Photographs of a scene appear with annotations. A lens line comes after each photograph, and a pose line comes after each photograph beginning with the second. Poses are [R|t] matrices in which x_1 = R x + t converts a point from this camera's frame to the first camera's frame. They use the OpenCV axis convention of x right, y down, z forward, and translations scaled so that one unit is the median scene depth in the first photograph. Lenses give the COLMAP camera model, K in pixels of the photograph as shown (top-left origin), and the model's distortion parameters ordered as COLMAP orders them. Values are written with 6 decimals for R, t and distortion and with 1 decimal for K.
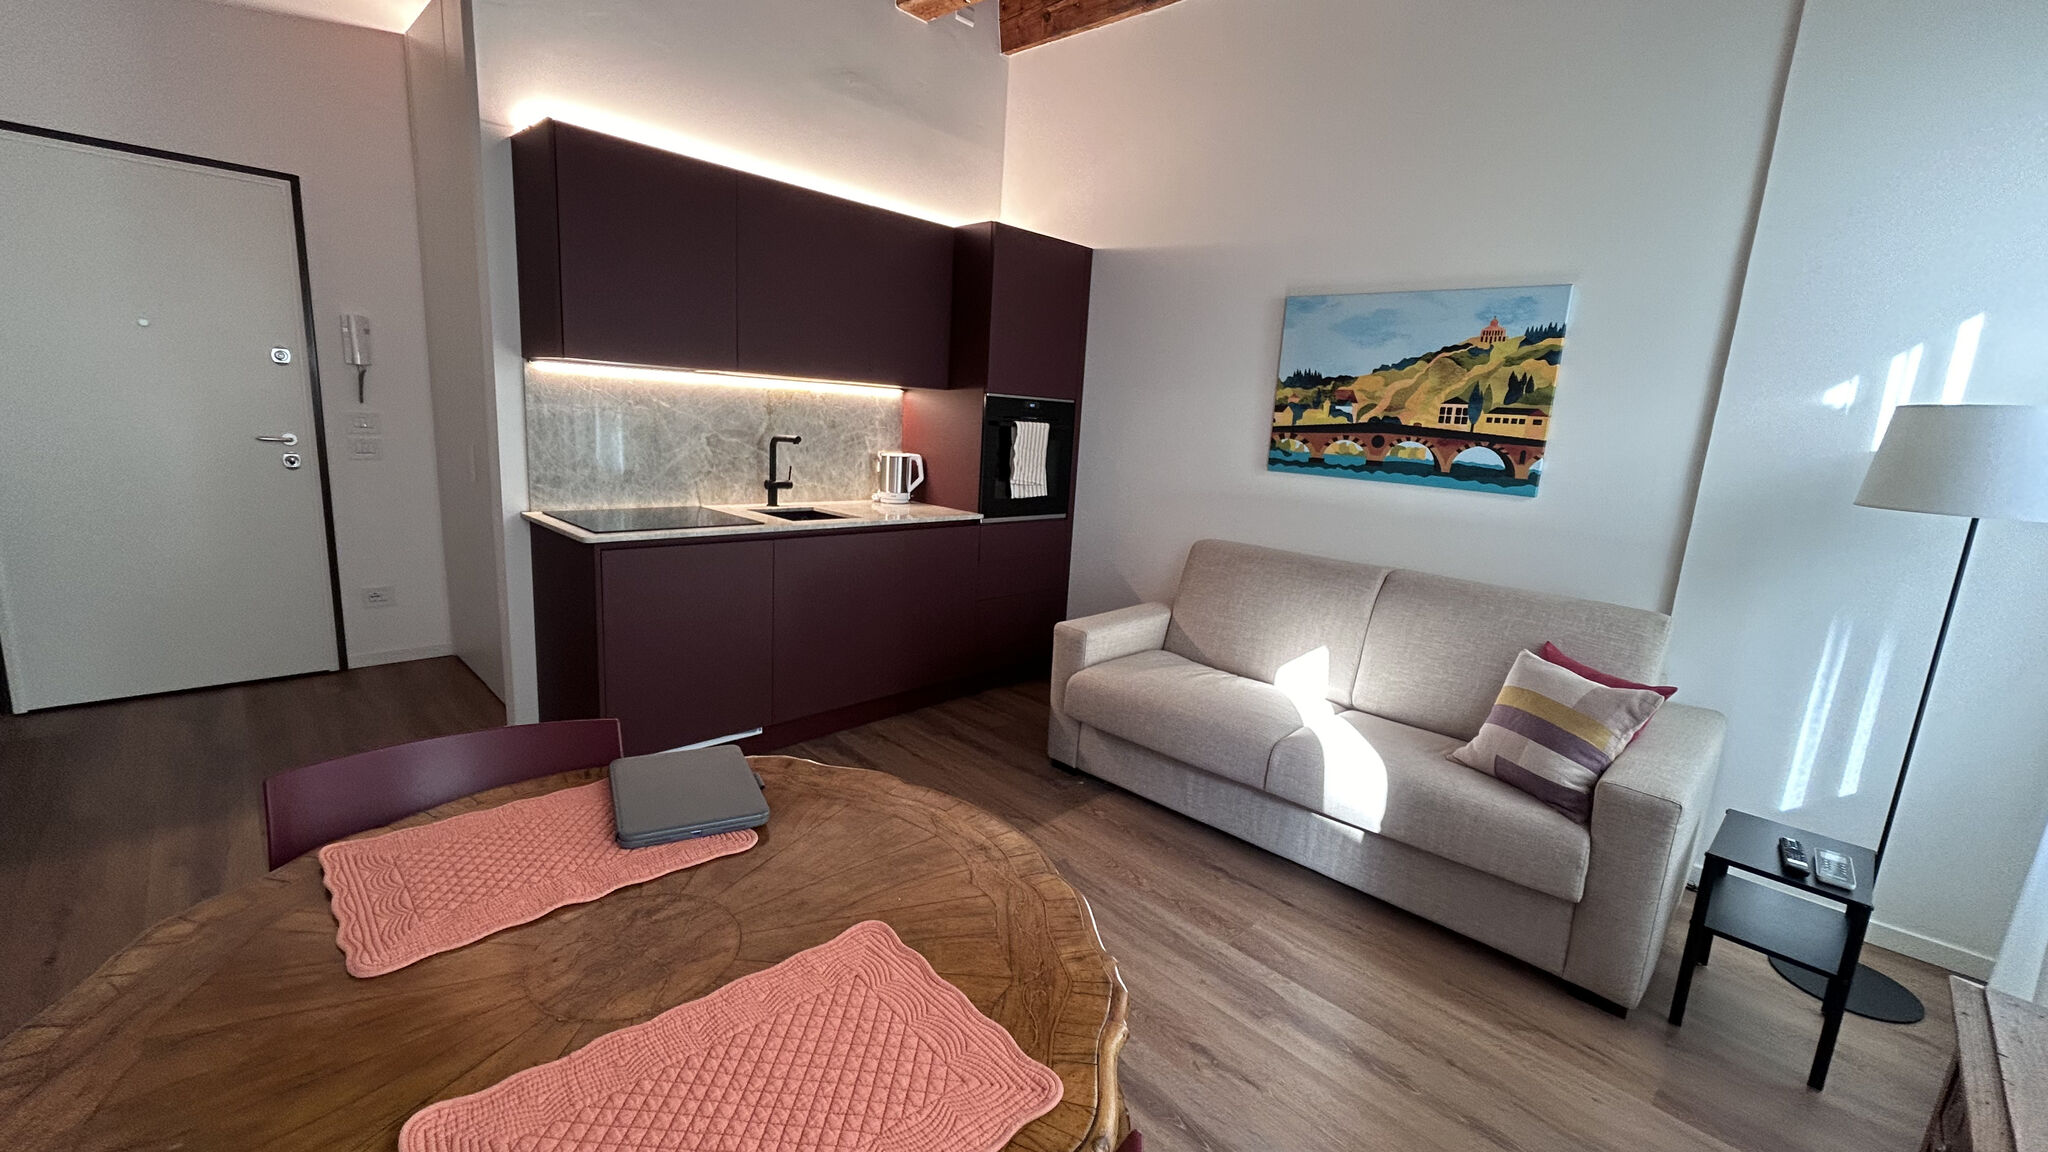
lens RADIAL K [[832.9, 0, 1024.0], [0, 832.9, 576.0], [0, 0, 1]] dist [-0.000274, 0.000252]
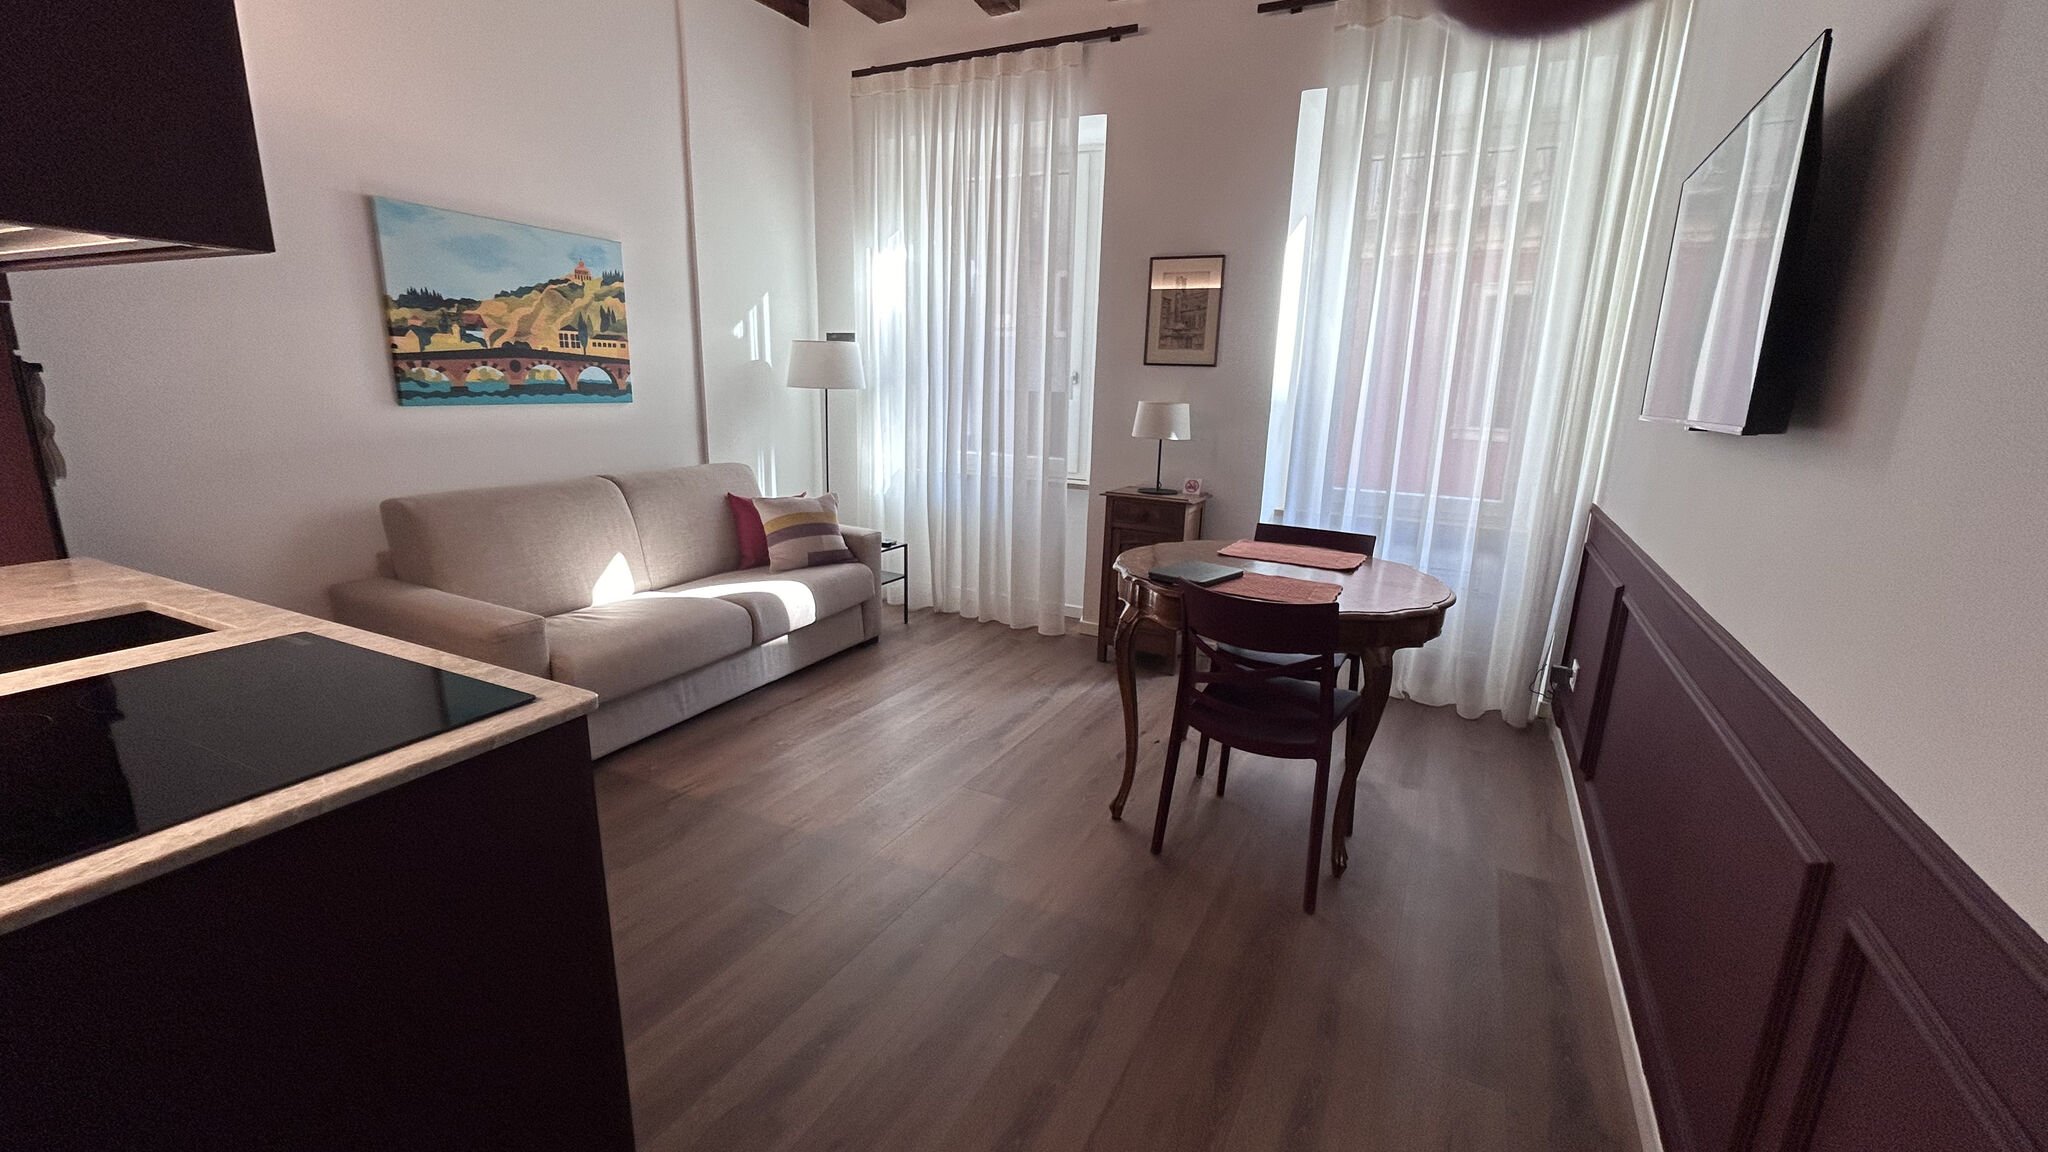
lens RADIAL K [[832.9, 0, 1024.0], [0, 832.9, 576.0], [0, 0, 1]] dist [-0.000274, 0.000252]
pose [[-0.304164, -0.289022, 0.907717, -0.808399], [0.136833, 0.929728, 0.341881, -0.188740], [-0.942741, 0.228194, -0.243242, 0.719853]]
